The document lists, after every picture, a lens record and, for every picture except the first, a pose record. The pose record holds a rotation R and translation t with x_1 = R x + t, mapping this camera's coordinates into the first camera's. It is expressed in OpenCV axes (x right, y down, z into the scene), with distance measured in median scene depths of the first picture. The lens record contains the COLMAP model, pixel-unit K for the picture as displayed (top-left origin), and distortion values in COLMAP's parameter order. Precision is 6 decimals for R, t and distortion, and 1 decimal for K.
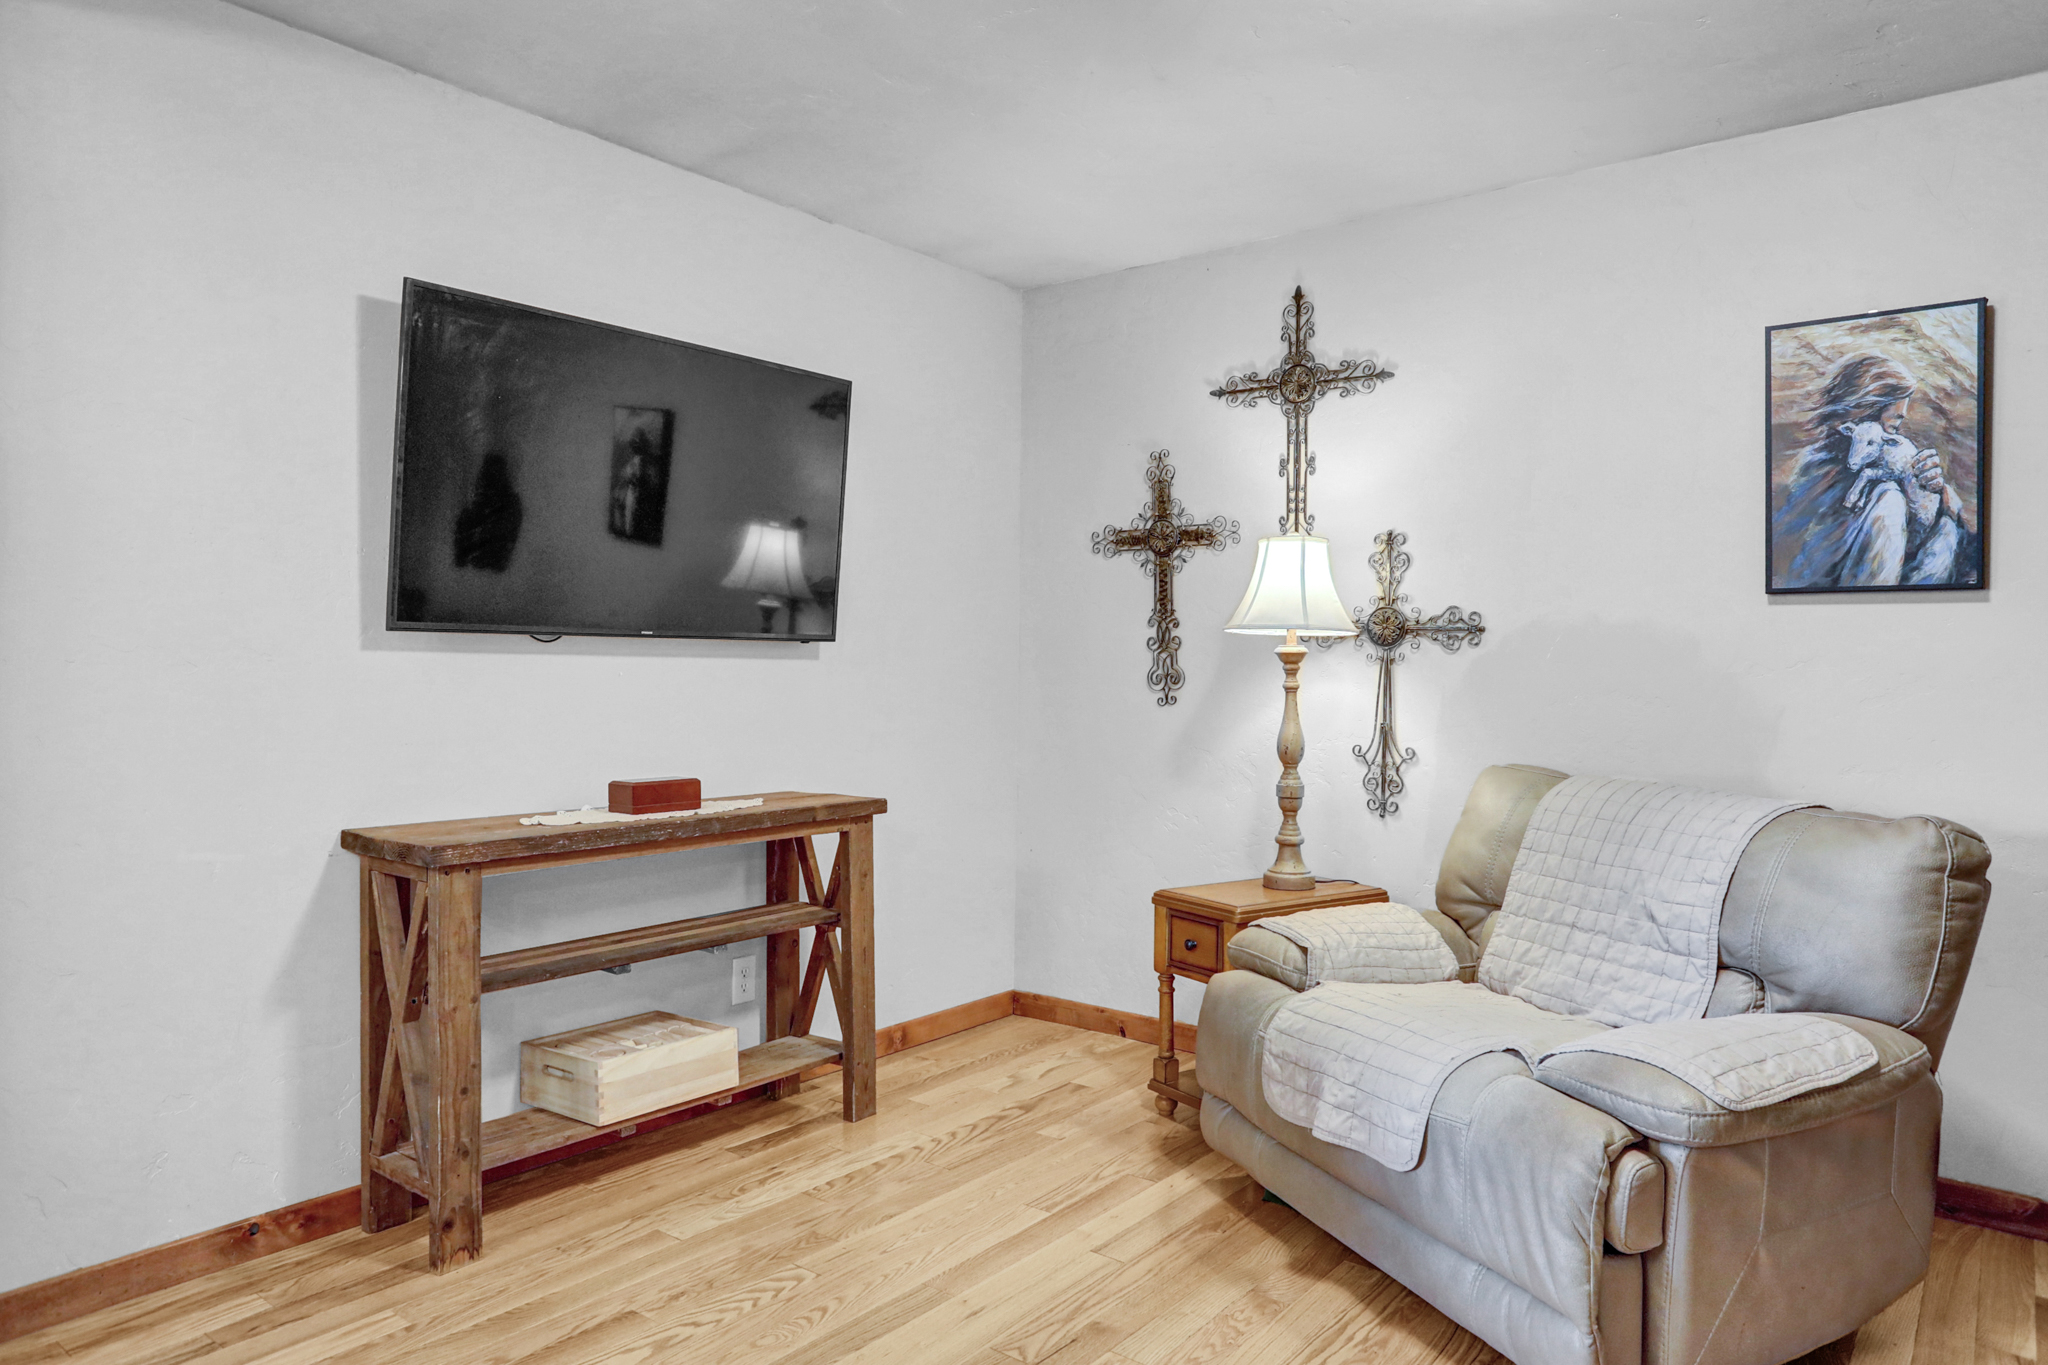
lens RADIAL K [[1323.5, 0, 1030.5], [0, 1323.5, 650.3], [0, 0, 1]] dist [-0.045327, 0.024242]
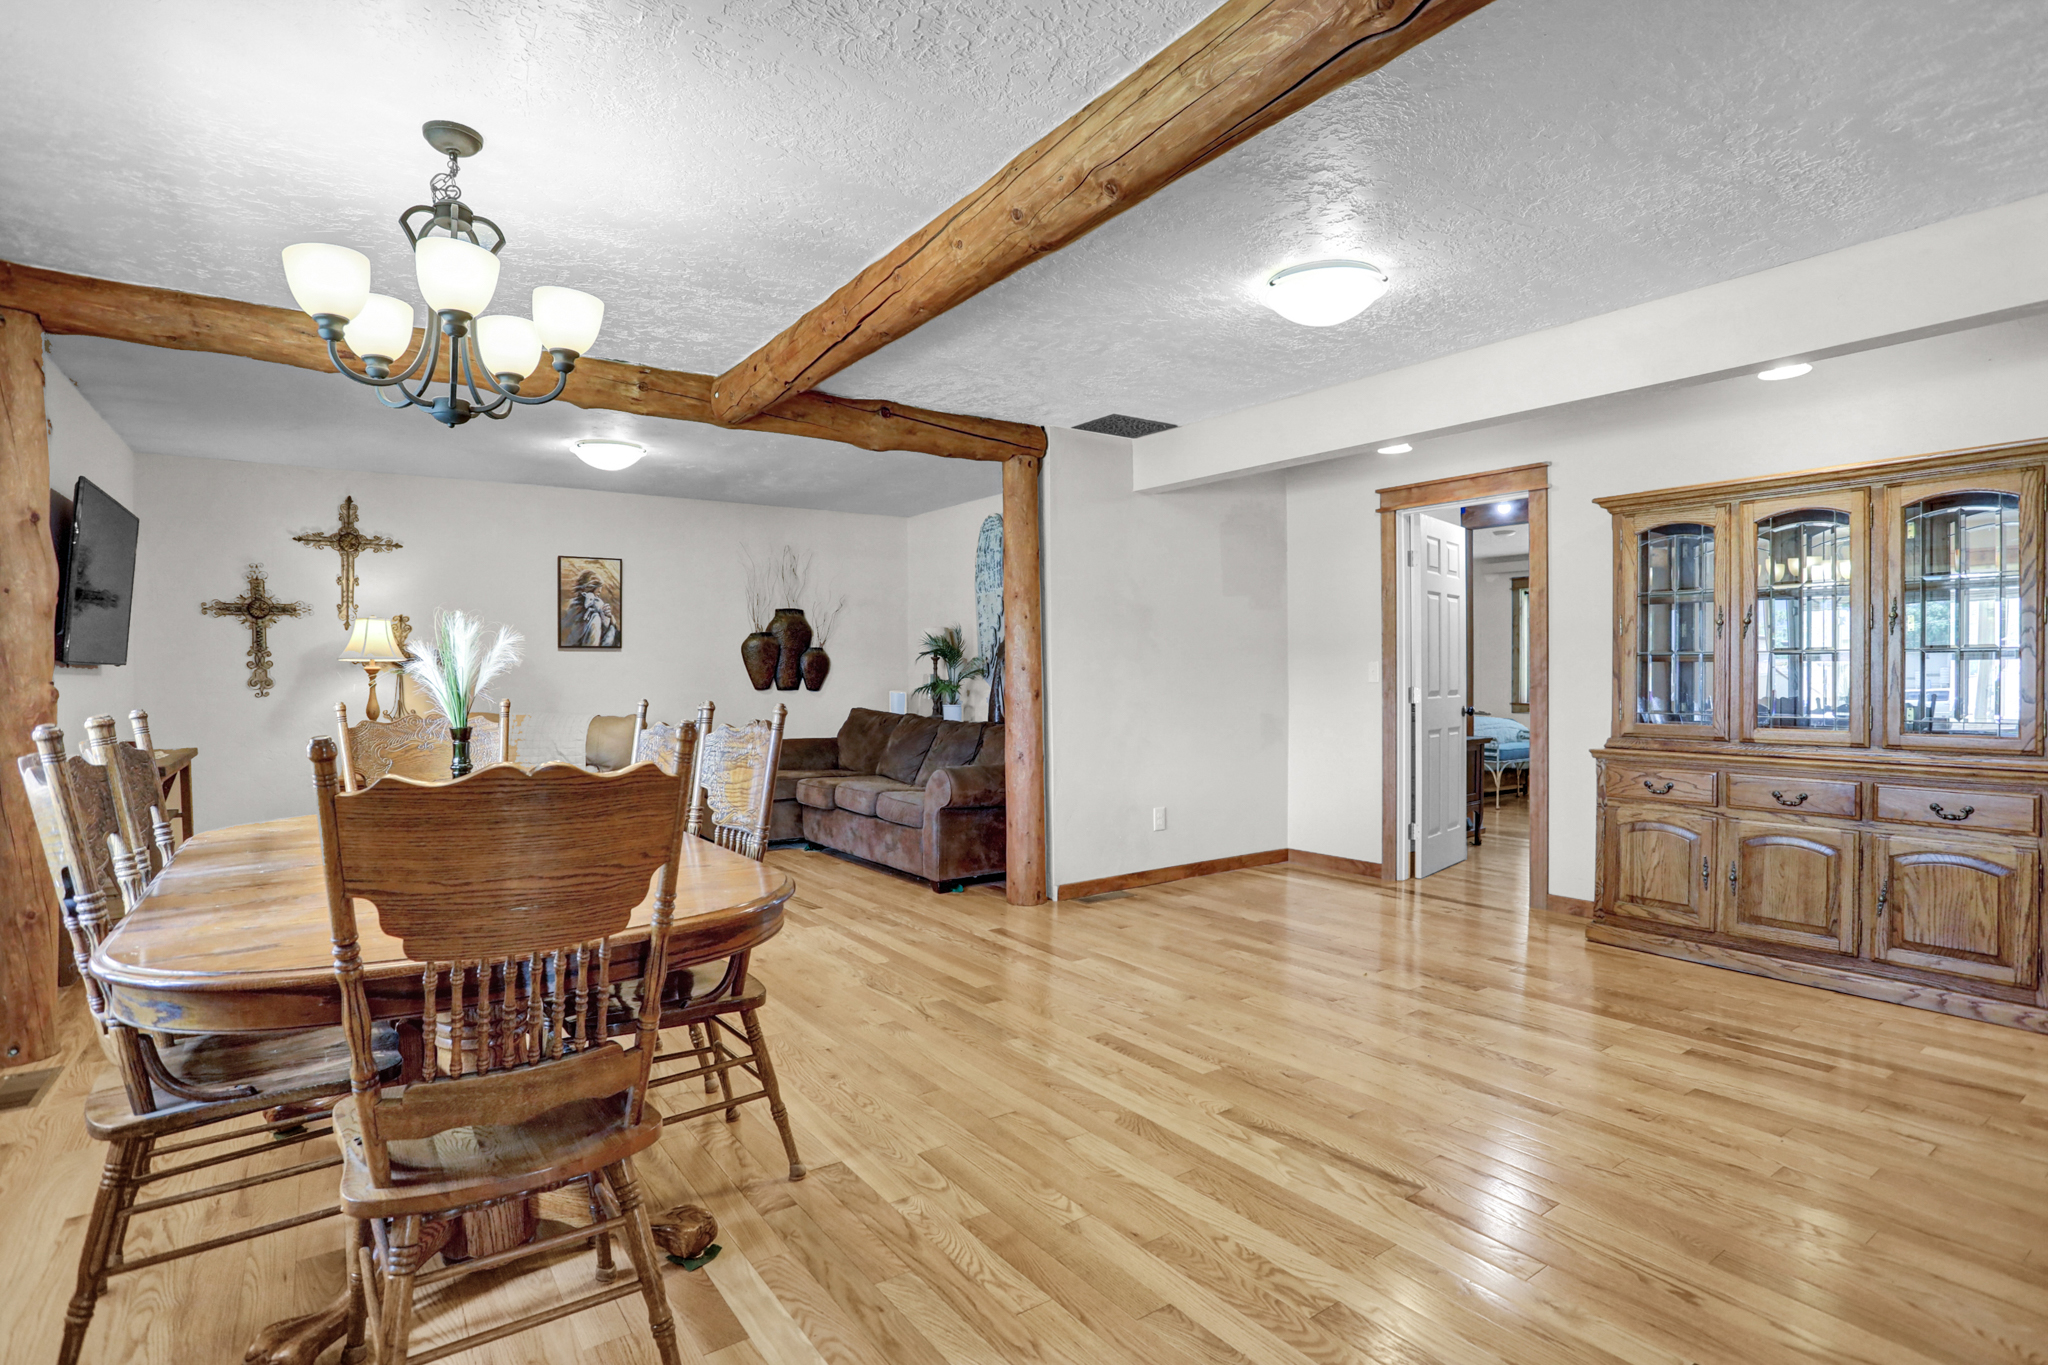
lens RADIAL K [[1034.6, 0, 1022.2], [0, 1034.6, 680.5], [0, 0, 1]] dist [-0.071516, 0.031179]
pose [[0.291837, -0.018168, 0.956296, -1.239845], [-0.001941, 0.999806, 0.019587, -0.016255], [-0.956466, -0.007572, 0.291745, -0.612867]]
